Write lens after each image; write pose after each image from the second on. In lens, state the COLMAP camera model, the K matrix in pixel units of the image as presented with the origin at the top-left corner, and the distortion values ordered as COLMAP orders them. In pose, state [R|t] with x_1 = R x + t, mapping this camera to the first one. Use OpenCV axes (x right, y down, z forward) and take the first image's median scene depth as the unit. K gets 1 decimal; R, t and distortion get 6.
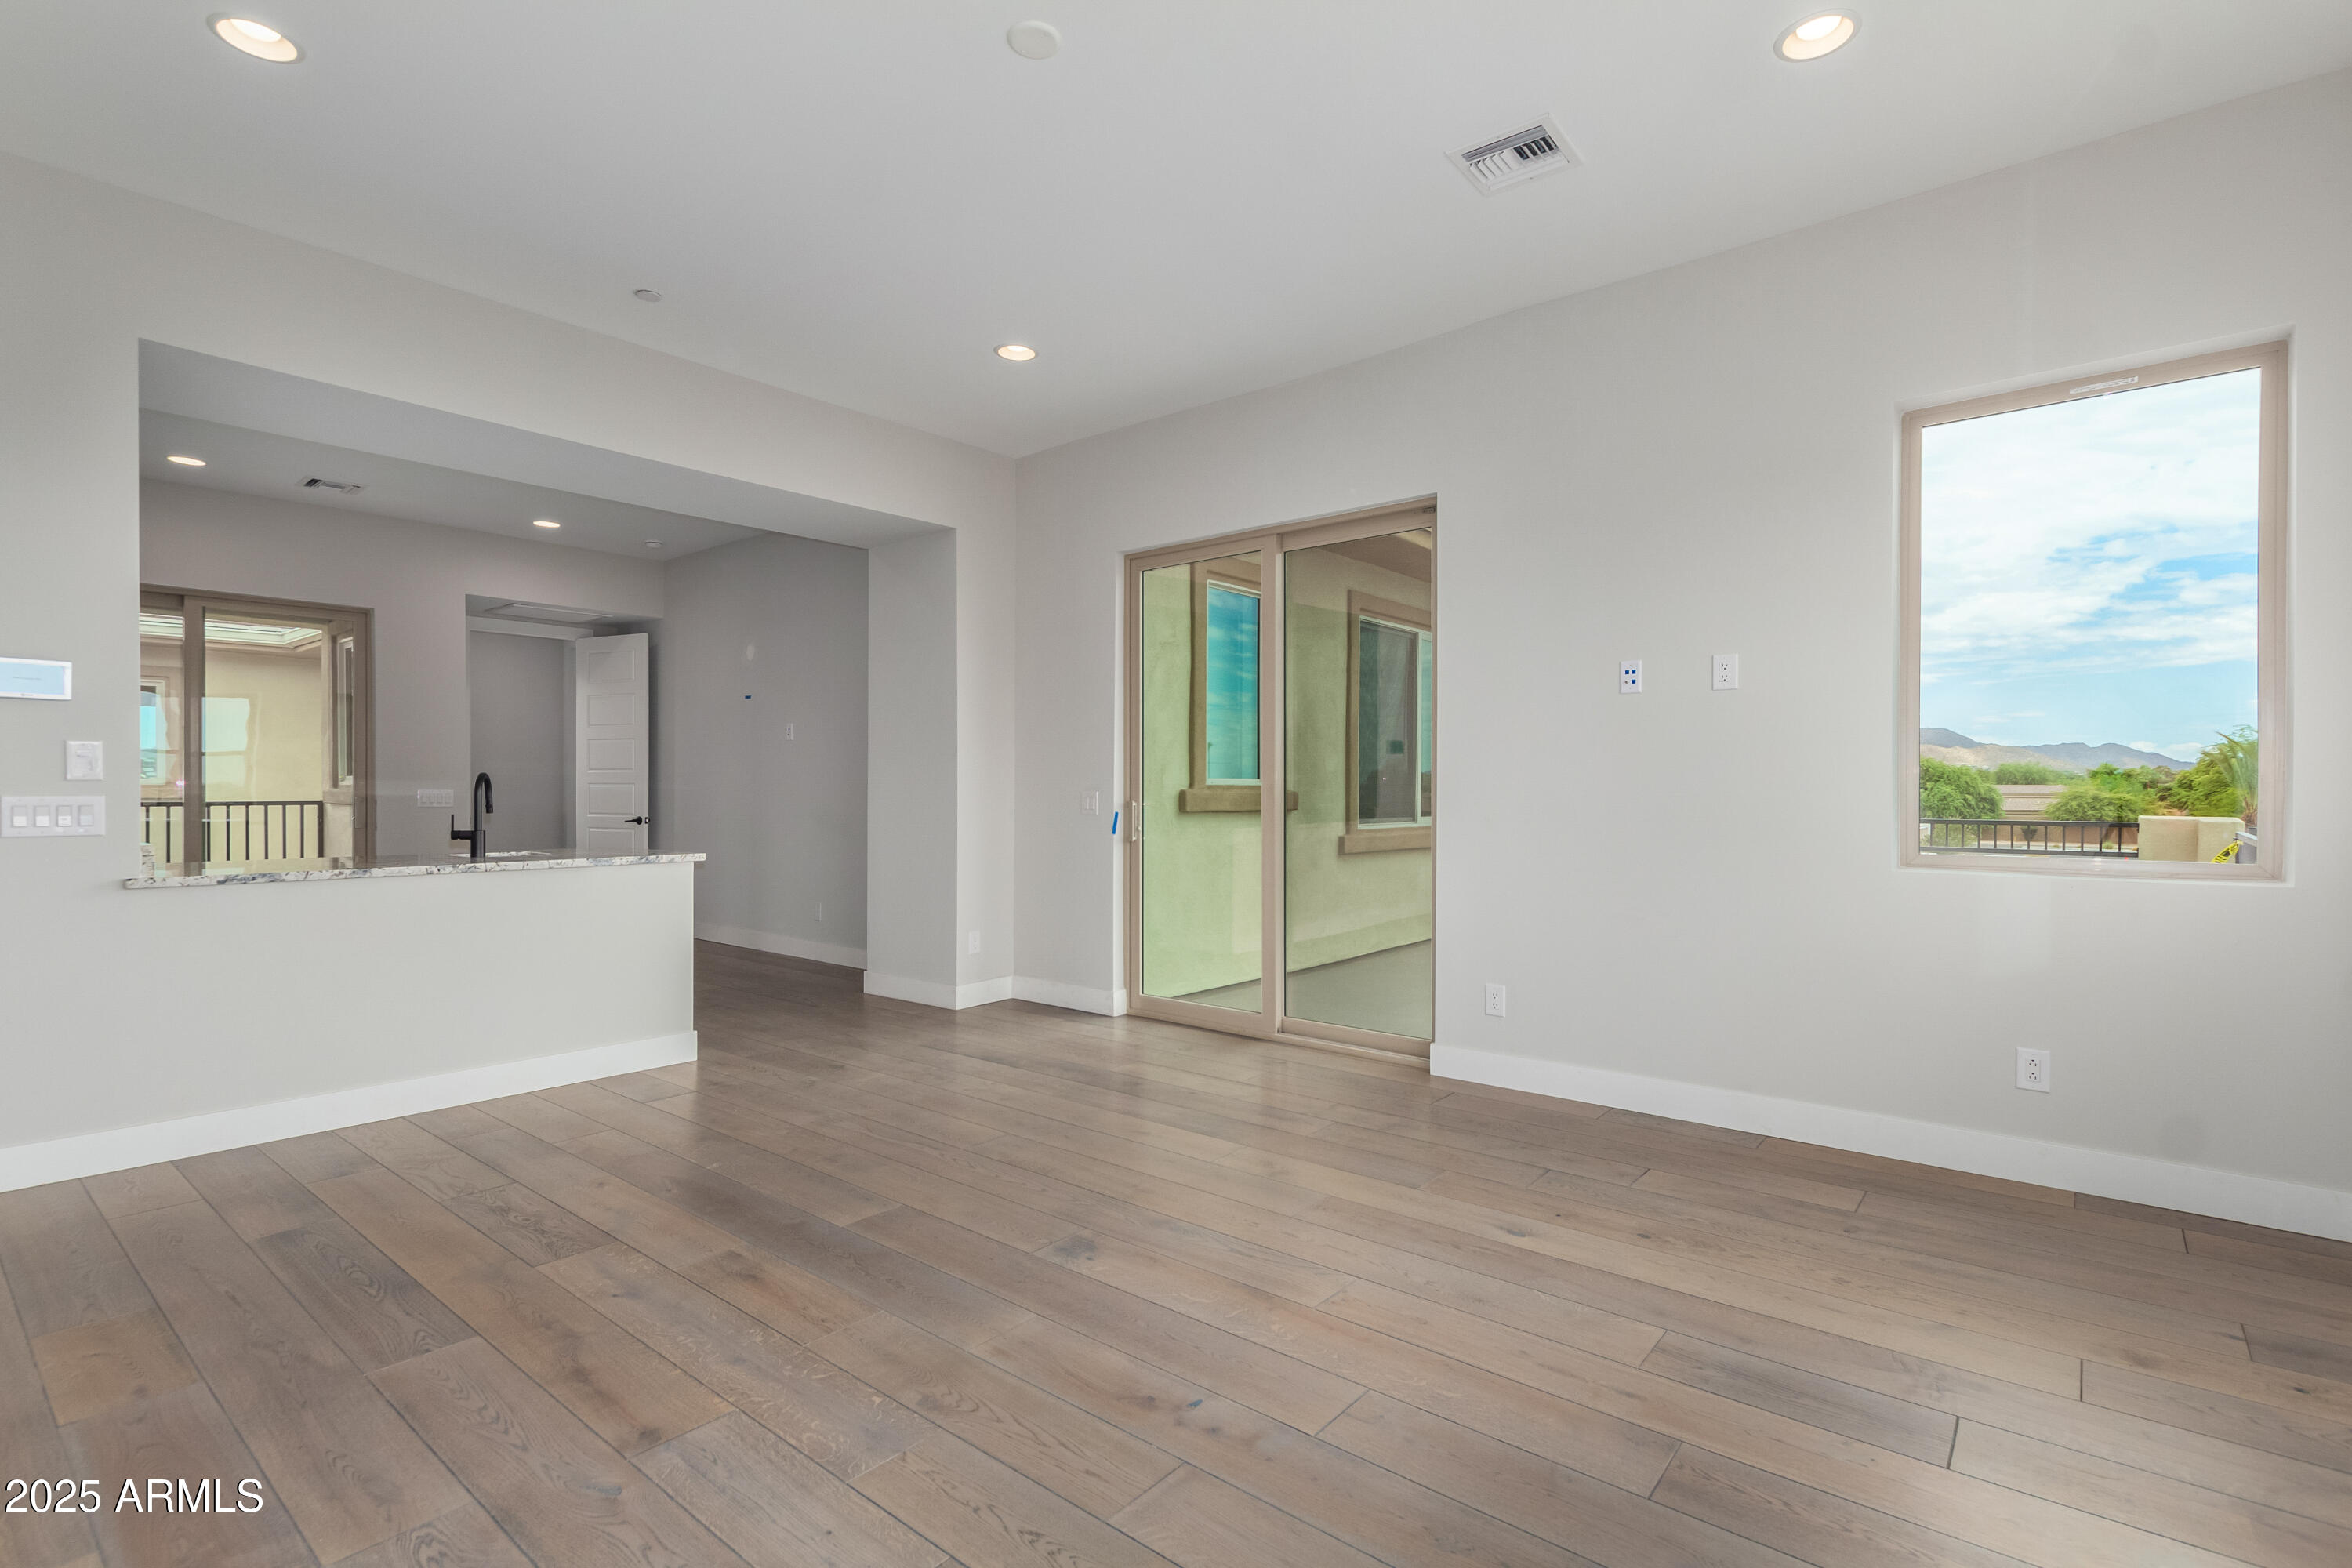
lens RADIAL K [[1094.4, 0, 1179.0], [0, 1094.4, 788.4], [0, 0, 1]] dist [-0.002999, -0.000251]
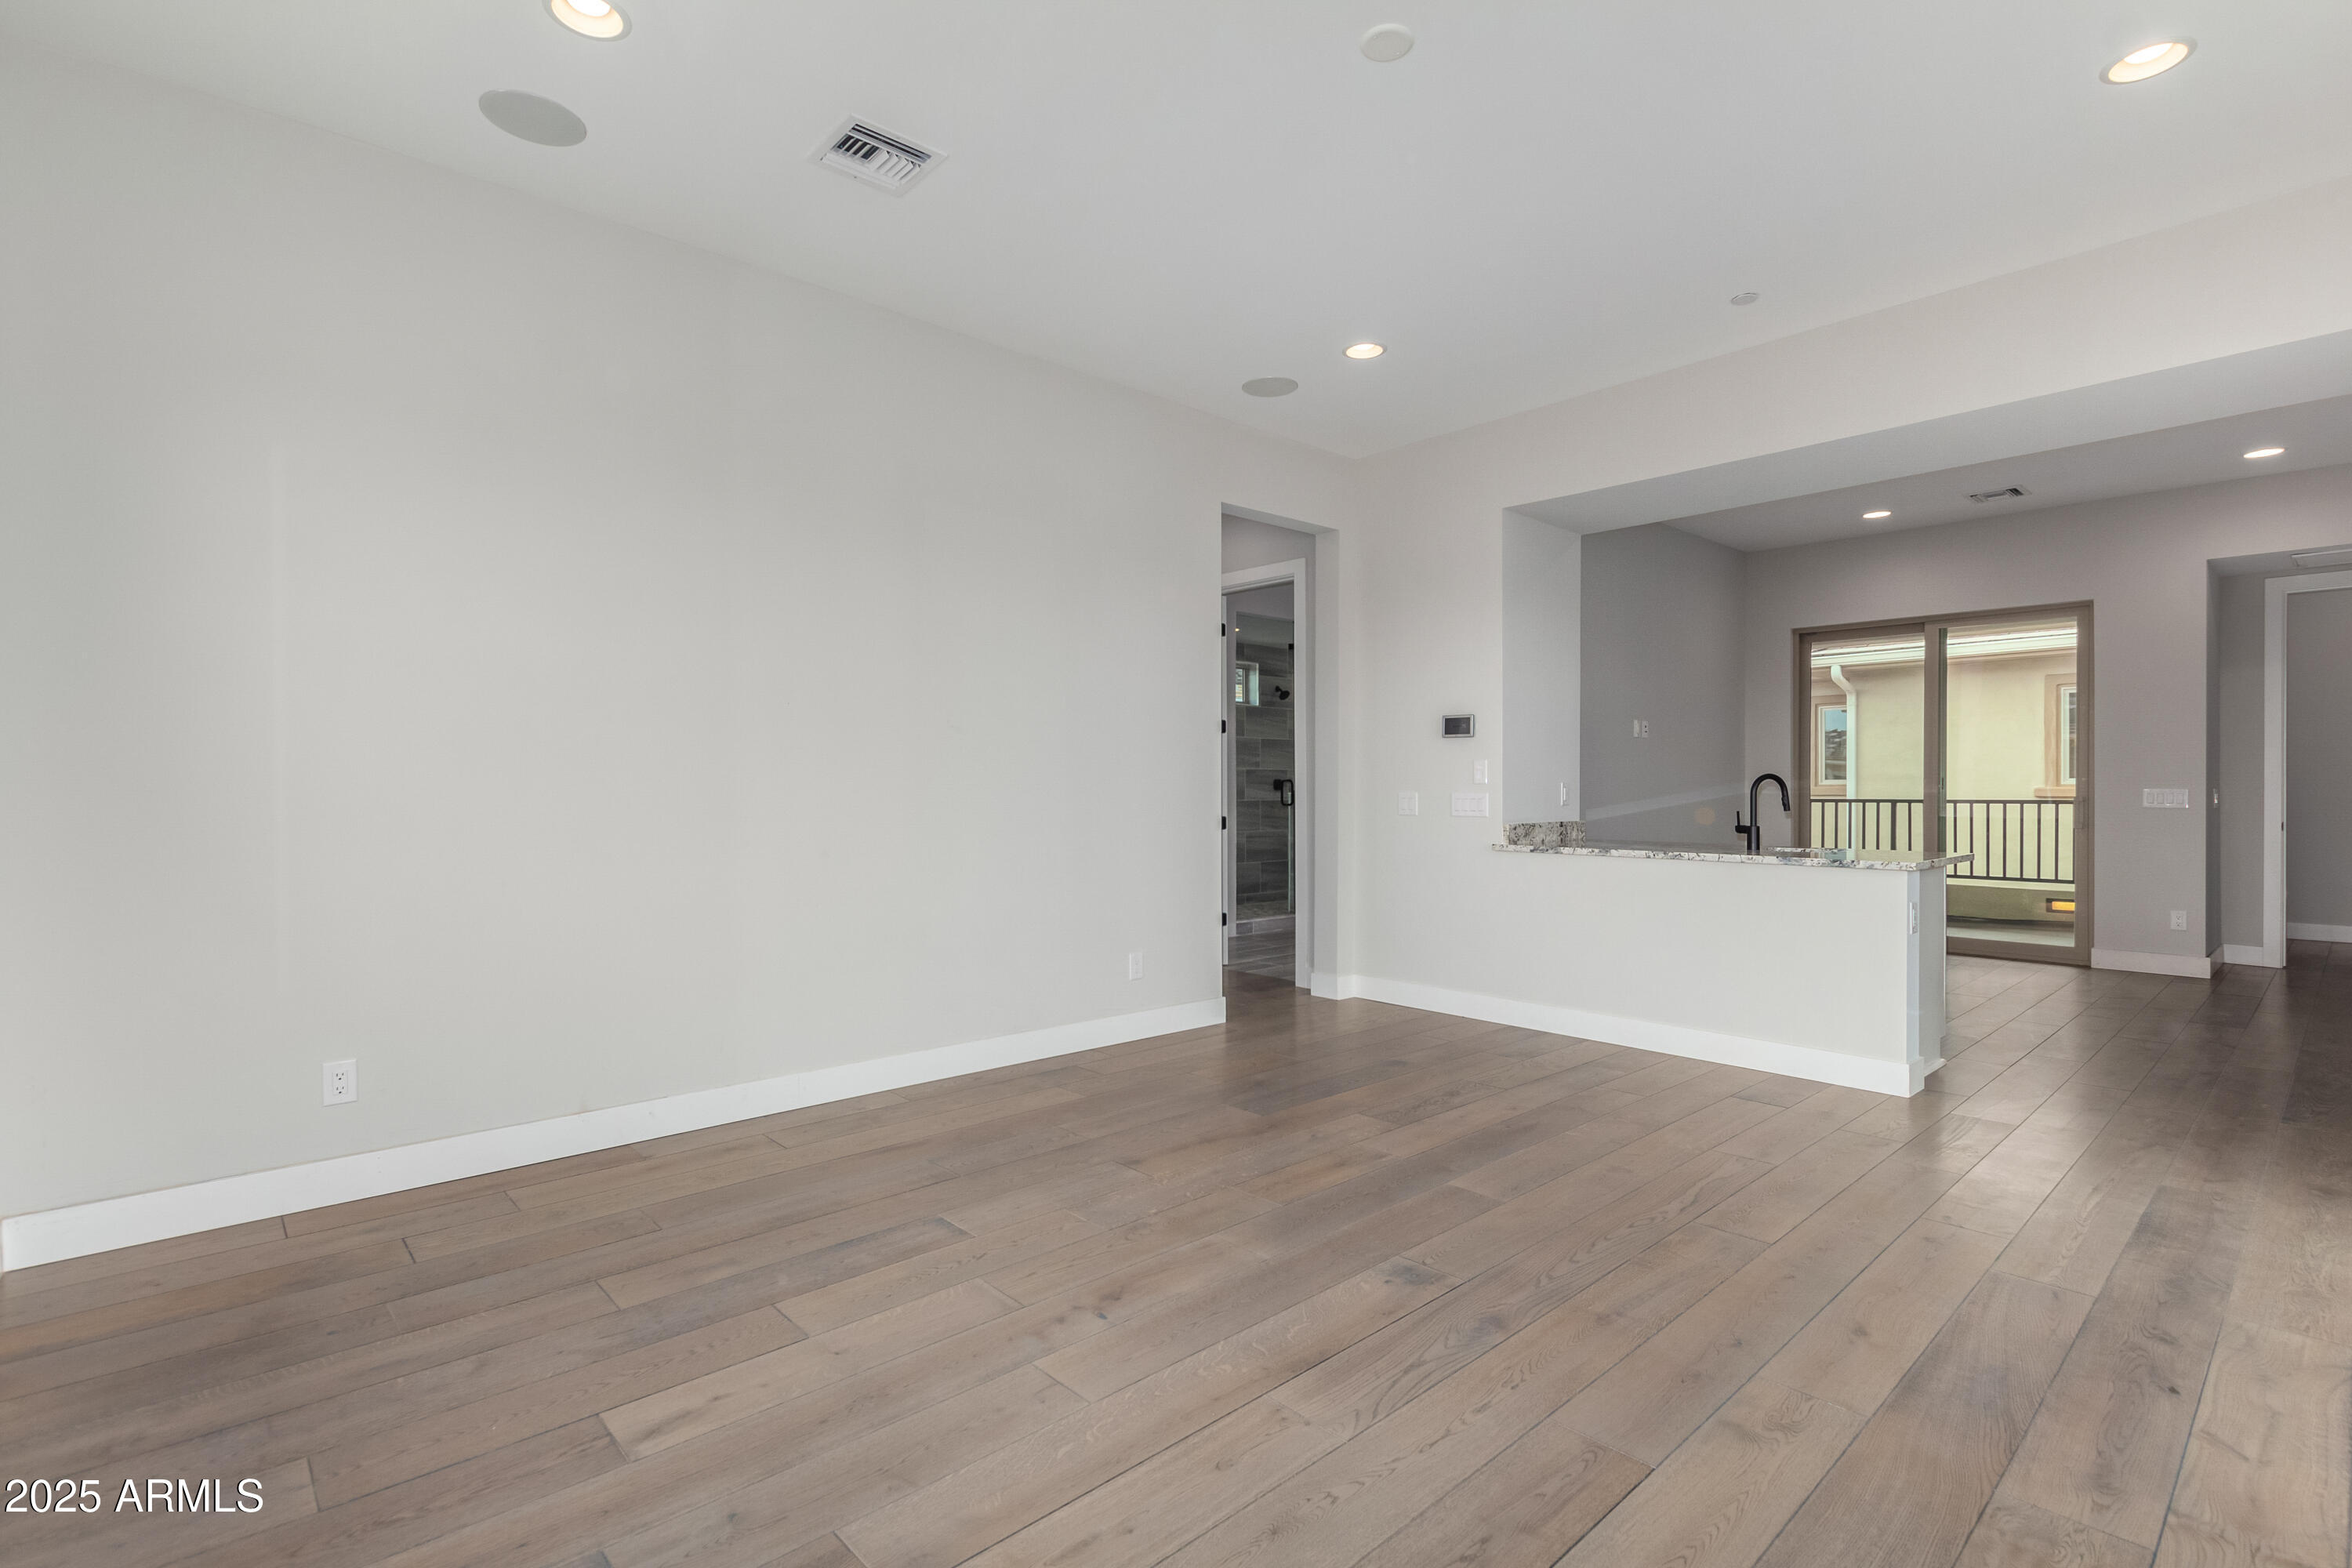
lens RADIAL K [[1094.4, 0, 1179.0], [0, 1094.4, 788.4], [0, 0, 1]] dist [-0.002999, -0.000251]
pose [[-0.133451, 0.002807, -0.991052, 0.790060], [-0.001736, 0.999994, 0.003066, -0.002233], [0.991054, 0.002130, -0.133445, 0.843280]]
